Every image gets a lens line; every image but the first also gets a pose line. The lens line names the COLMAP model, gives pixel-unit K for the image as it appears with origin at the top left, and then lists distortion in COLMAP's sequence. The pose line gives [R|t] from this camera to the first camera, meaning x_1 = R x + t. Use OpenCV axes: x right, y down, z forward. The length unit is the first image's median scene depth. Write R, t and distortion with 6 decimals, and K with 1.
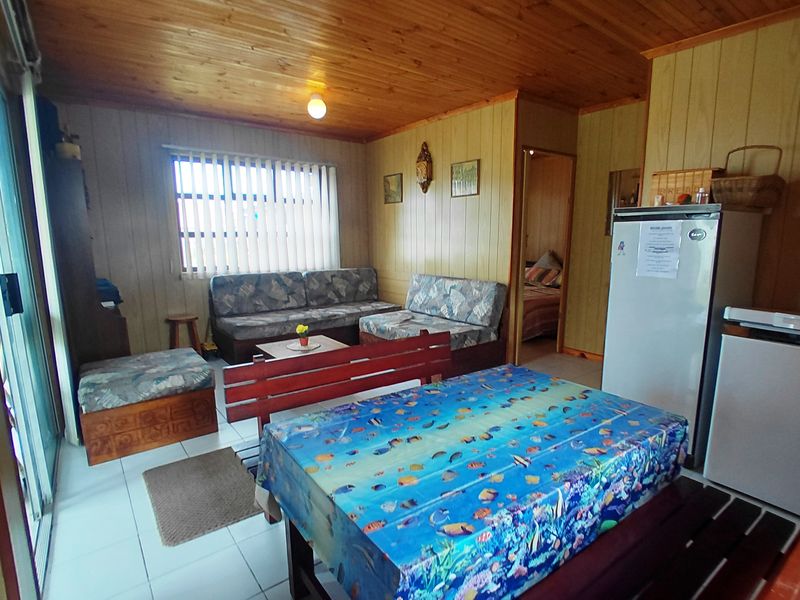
lens RADIAL K [[431.8, 0, 401.2], [0, 431.8, 305.9], [0, 0, 1]] dist [0.000194, -0.017376]
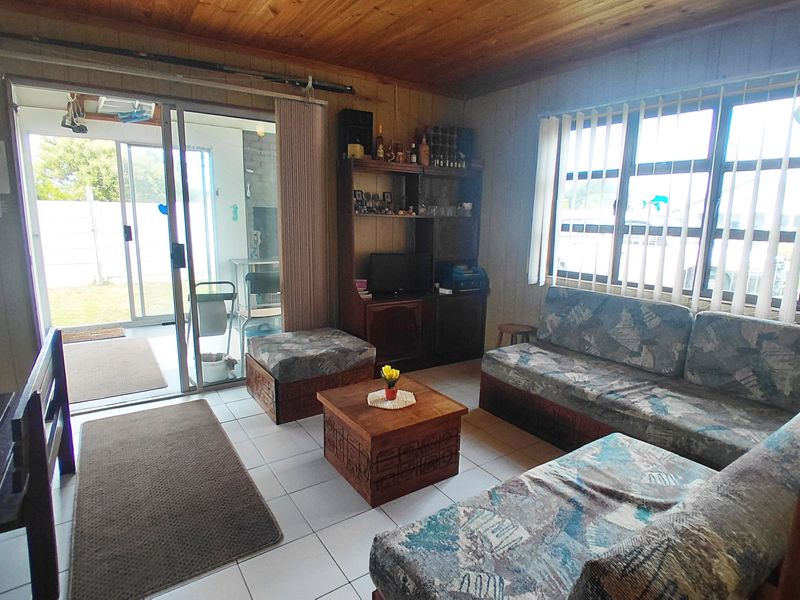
lens RADIAL K [[474.0, 0, 398.9], [0, 474.0, 294.3], [0, 0, 1]] dist [-0.004228, -0.000134]
pose [[-0.073462, 0.178324, -0.981226, 0.358932], [-0.168760, 0.967473, 0.188460, -0.154880], [0.982916, 0.179436, -0.040979, 0.748835]]
